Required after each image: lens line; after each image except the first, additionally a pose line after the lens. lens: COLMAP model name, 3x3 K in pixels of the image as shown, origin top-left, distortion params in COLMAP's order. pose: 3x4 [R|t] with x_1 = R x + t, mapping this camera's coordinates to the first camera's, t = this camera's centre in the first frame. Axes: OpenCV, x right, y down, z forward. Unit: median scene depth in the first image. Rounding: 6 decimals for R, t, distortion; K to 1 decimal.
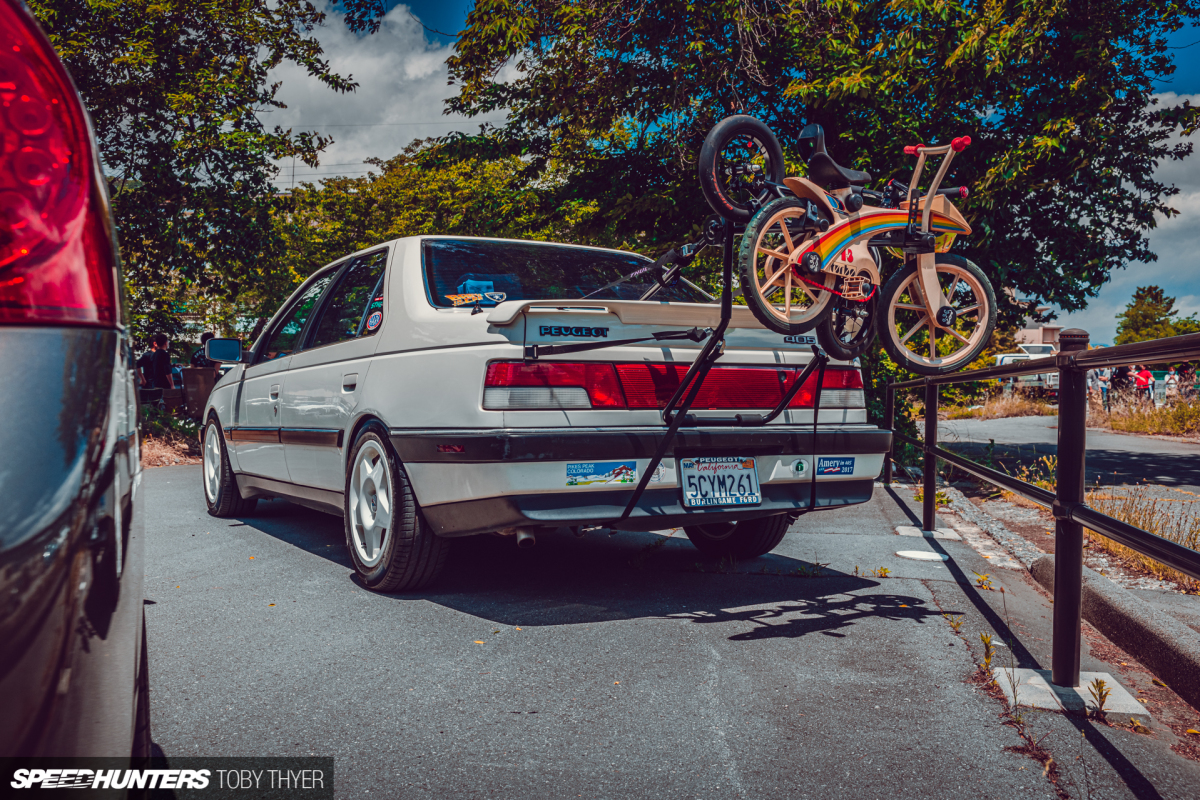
lens RADIAL K [[1193.7, 0, 600.6], [0, 1193.7, 399.4], [0, 0, 1]] dist [-0.010344, 0.000000]
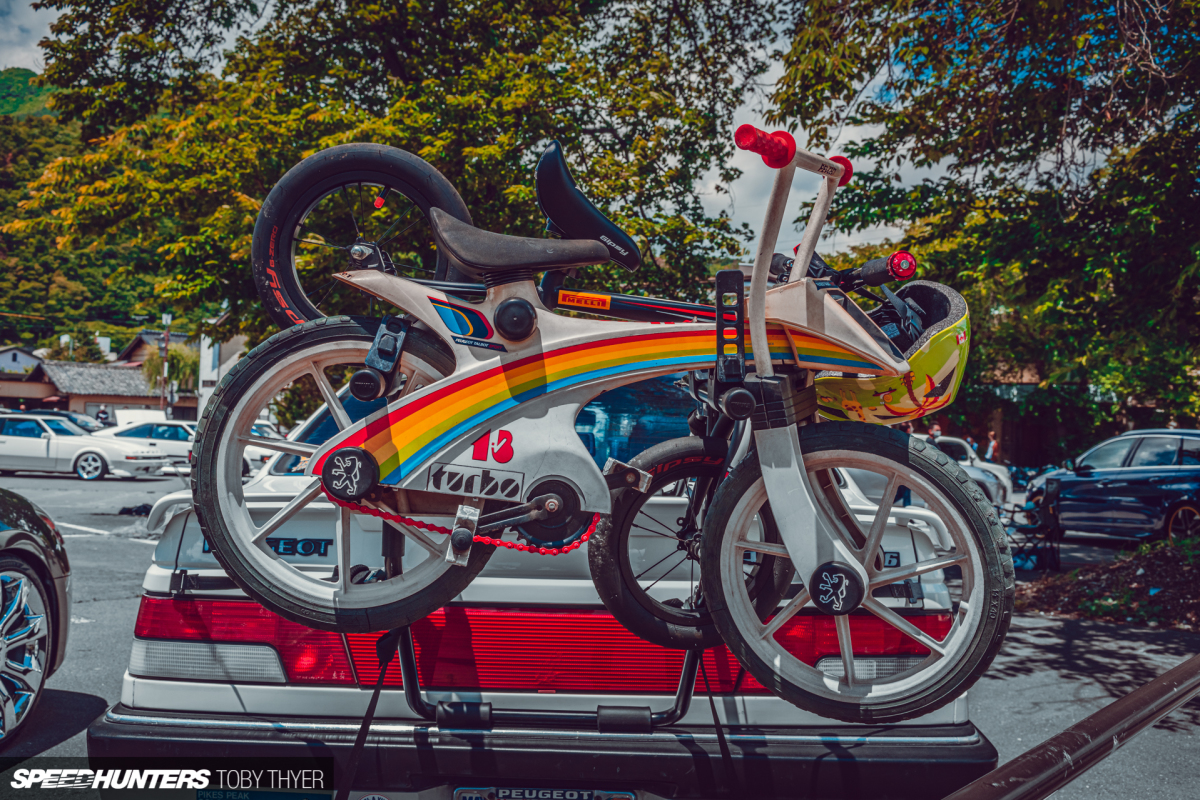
lens RADIAL K [[1076.6, 0, 599.8], [0, 1076.6, 401.8], [0, 0, 1]] dist [-0.006543, -0.001110]
pose [[0.846893, -0.002459, -0.531758, 0.431844], [-0.021035, 0.999052, -0.038120, -0.121147], [0.531348, 0.043469, 0.846038, 0.693617]]
